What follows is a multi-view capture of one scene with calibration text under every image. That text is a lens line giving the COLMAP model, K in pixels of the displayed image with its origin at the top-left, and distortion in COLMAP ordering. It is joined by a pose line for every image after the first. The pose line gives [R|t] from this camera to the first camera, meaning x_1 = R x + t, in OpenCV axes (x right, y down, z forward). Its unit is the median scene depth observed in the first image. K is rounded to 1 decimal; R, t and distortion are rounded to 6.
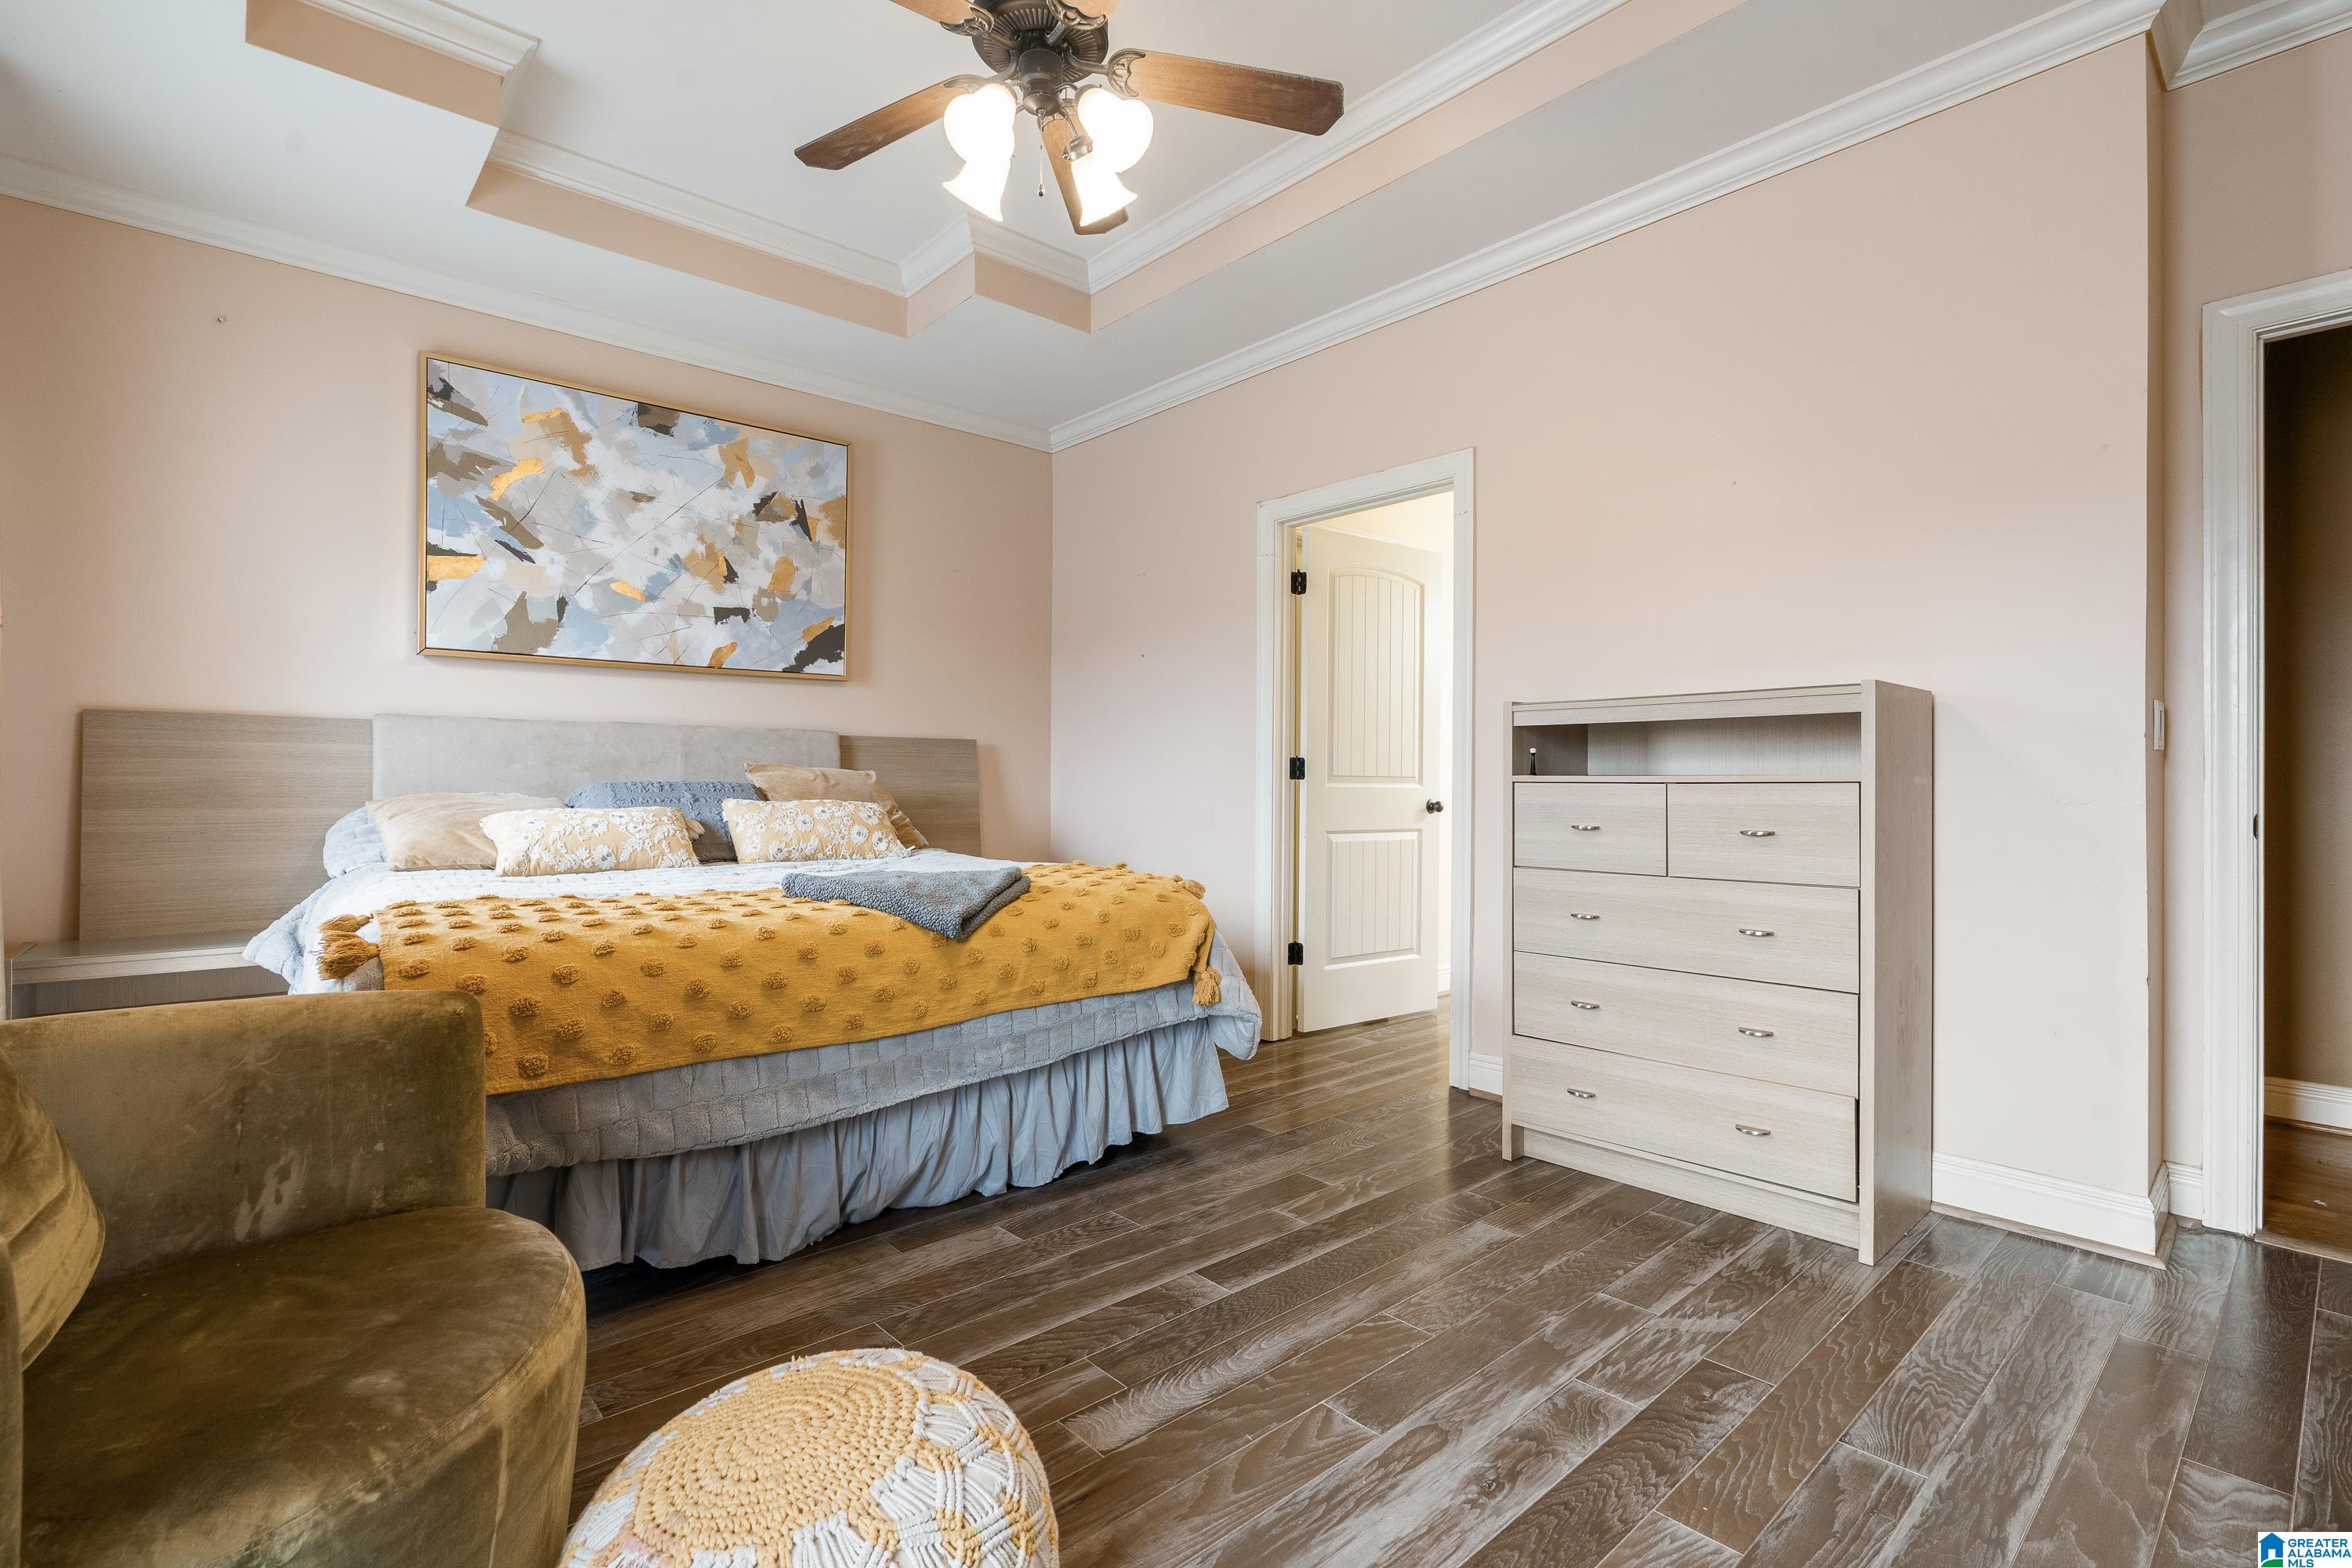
lens RADIAL K [[1088.9, 0, 1185.2], [0, 1088.9, 777.0], [0, 0, 1]] dist [-0.004376, 0.001290]
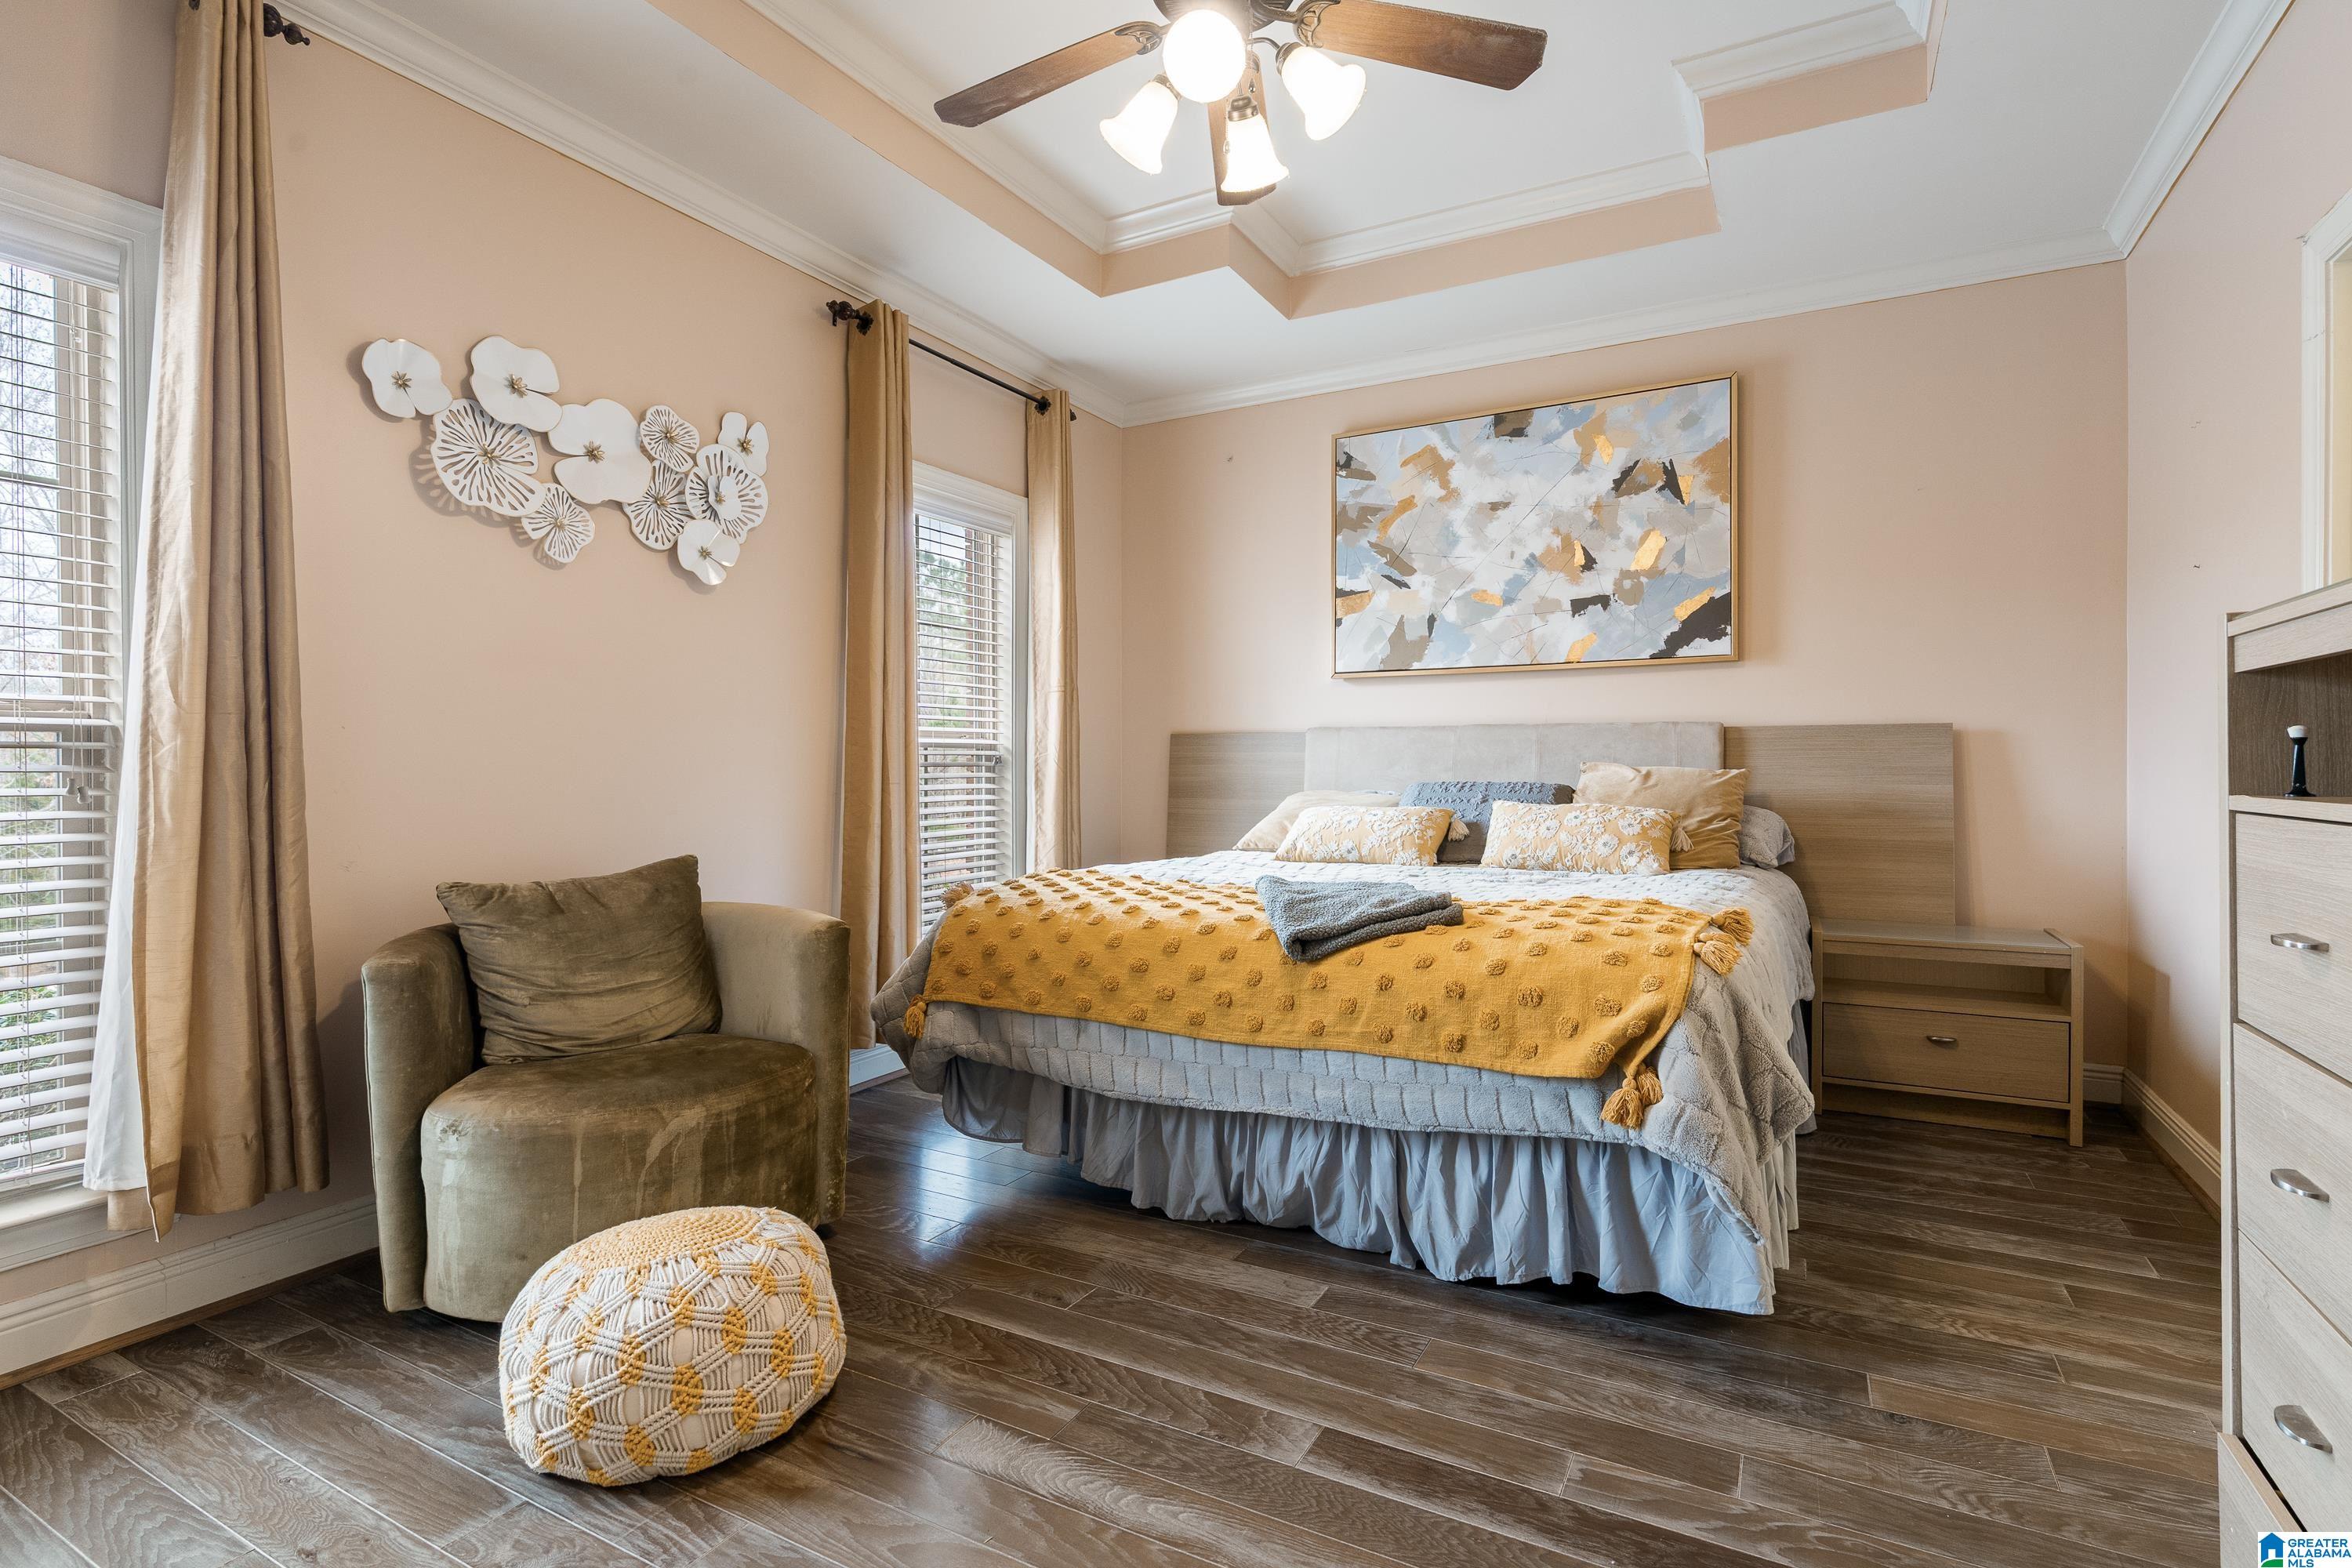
lens RADIAL K [[1140.9, 0, 1175.7], [0, 1140.9, 763.0], [0, 0, 1]] dist [-0.003375, 0.000149]
pose [[0.325354, -0.005309, -0.945578, 0.448490], [0.005100, 0.999980, -0.003860, -0.011026], [0.945579, -0.003567, 0.325374, 0.380412]]
